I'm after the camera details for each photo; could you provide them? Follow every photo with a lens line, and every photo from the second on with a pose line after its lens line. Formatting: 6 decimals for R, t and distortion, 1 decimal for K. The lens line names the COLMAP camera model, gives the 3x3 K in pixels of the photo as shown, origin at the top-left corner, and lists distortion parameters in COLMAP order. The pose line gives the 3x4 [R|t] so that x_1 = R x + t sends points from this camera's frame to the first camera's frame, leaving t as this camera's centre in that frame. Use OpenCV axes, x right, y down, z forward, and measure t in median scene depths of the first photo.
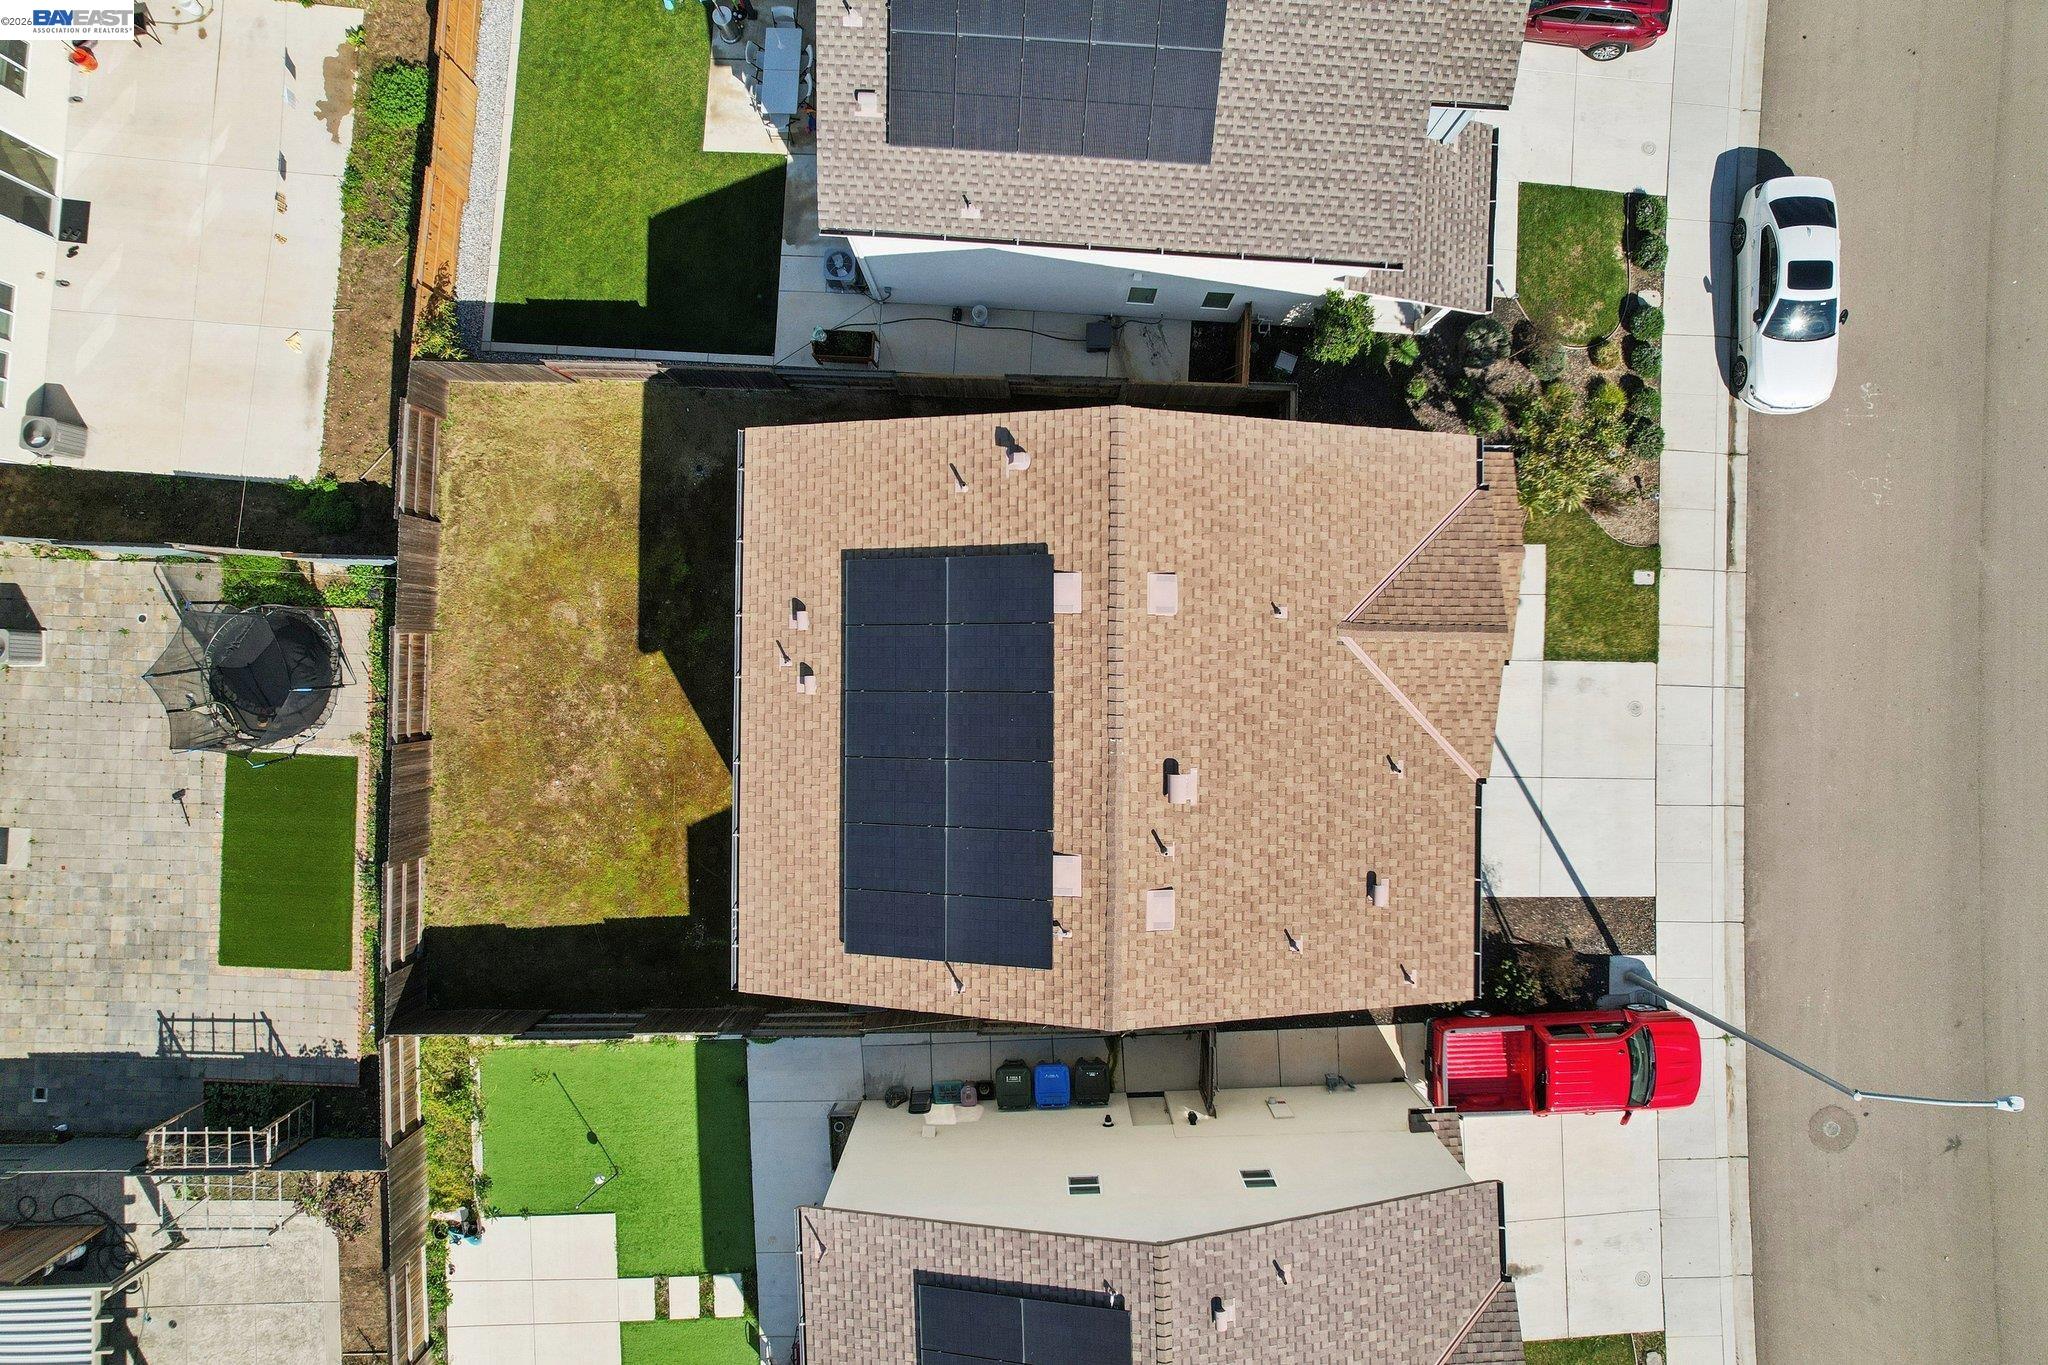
lens RADIAL K [[1296.1, 0, 1023.4], [0, 1296.1, 678.9], [0, 0, 1]] dist [-0.058554, 0.045670]
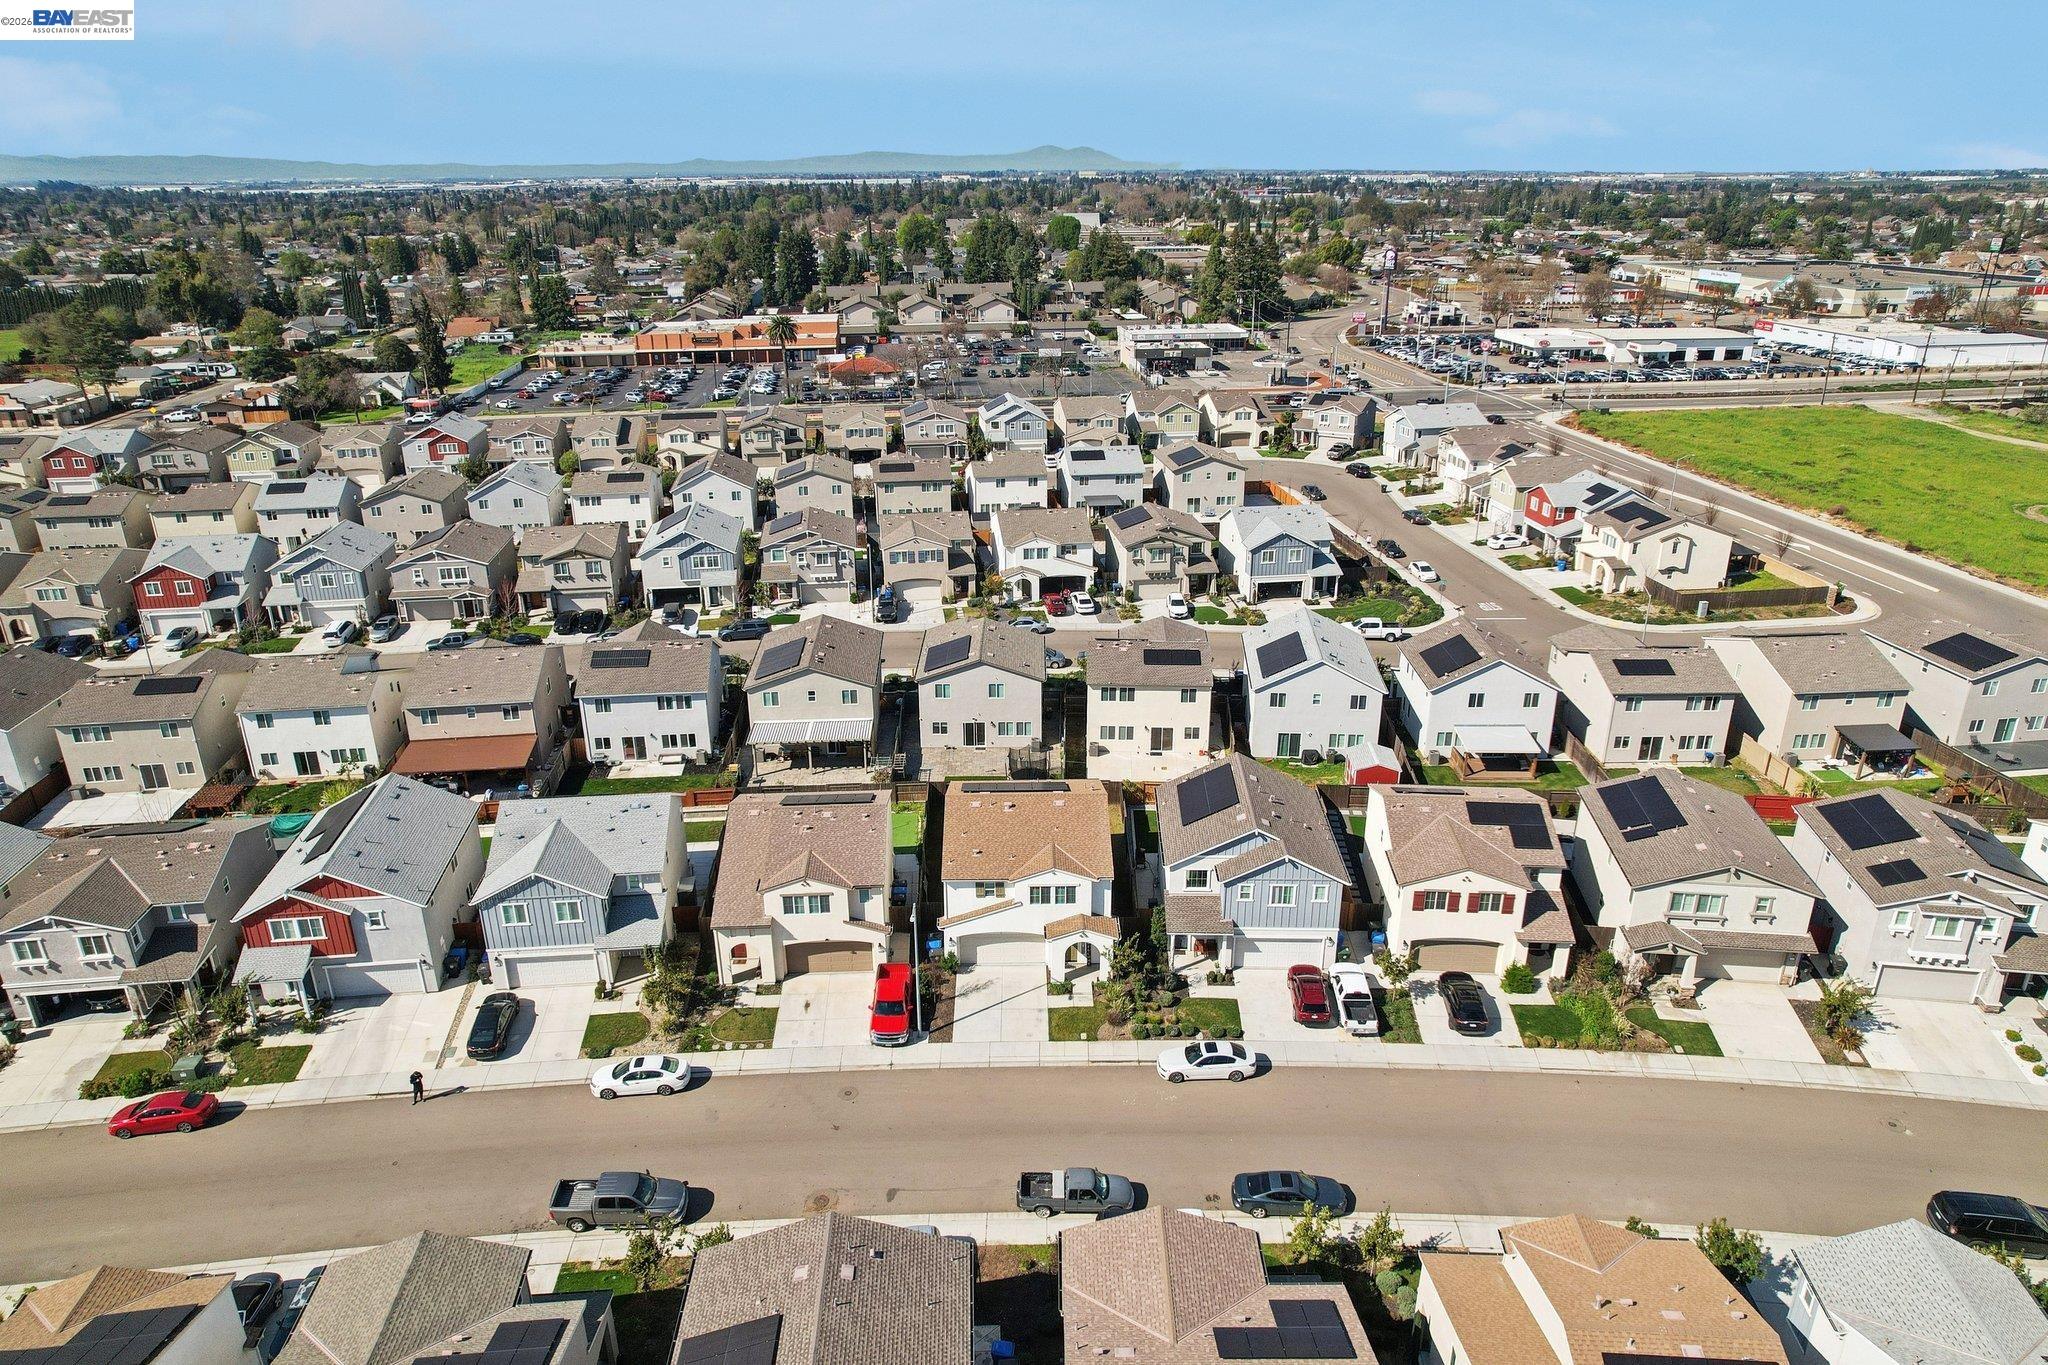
lens RADIAL K [[1296.1, 0, 1030.1], [0, 1296.1, 674.0], [0, 0, 1]] dist [-0.058554, 0.045670]
pose [[0.017274, 0.356490, -0.934139, 2.532264], [-0.999392, 0.034463, -0.005328, 0.011306], [0.030293, 0.933663, 0.356869, -0.517888]]
